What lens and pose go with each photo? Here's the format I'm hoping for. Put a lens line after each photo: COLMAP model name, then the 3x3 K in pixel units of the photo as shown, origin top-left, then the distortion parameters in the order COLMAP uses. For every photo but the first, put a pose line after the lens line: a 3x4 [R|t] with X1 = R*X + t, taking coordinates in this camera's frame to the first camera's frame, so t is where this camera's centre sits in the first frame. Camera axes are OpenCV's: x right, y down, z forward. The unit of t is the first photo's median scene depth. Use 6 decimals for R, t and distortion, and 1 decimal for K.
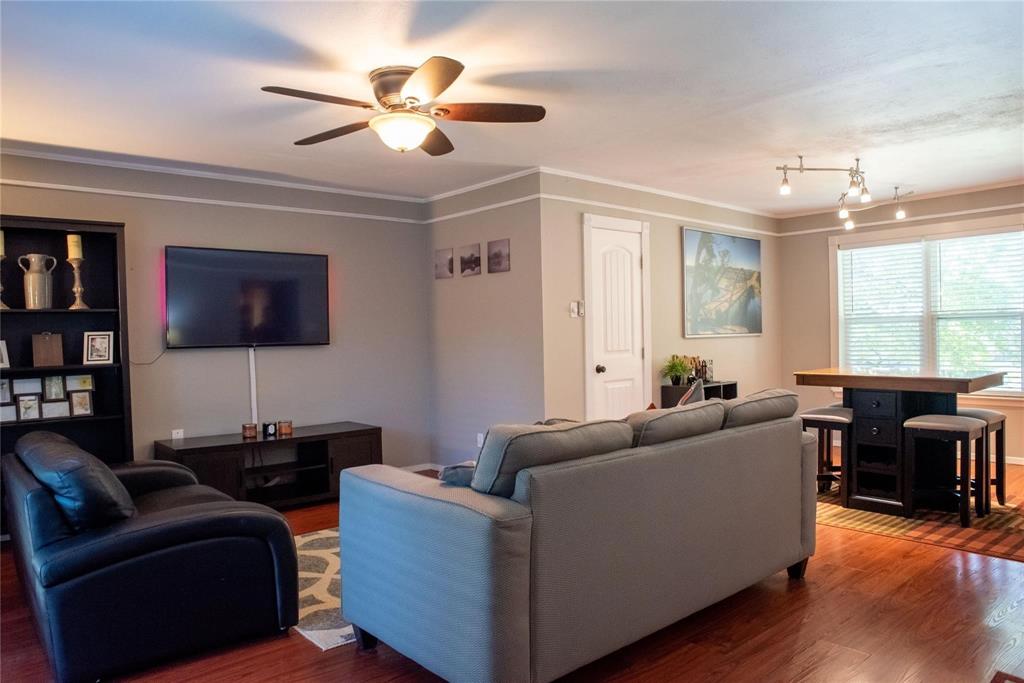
lens RADIAL K [[708.9, 0, 512.0], [0, 708.9, 341.5], [0, 0, 1]] dist [-0.084356, 0.072150]
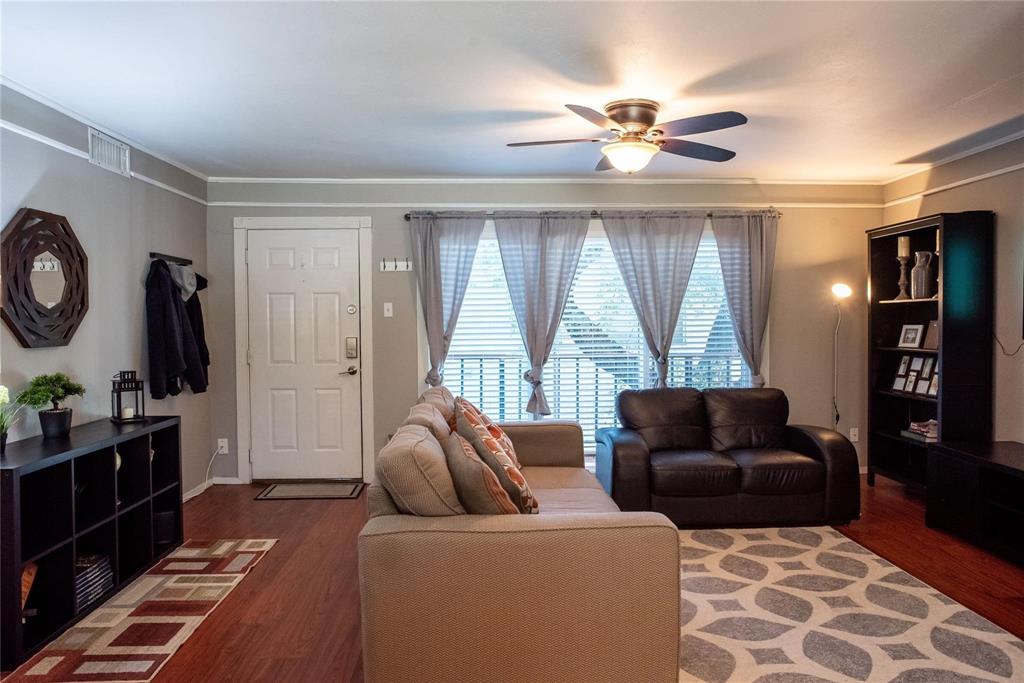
lens RADIAL K [[708.9, 0, 512.0], [0, 708.9, 341.5], [0, 0, 1]] dist [-0.084356, 0.072150]
pose [[-0.629659, 0.053170, -0.775050, 0.667641], [0.011646, 0.998189, 0.059017, -0.052877], [0.776784, 0.028134, -0.629138, 1.215571]]
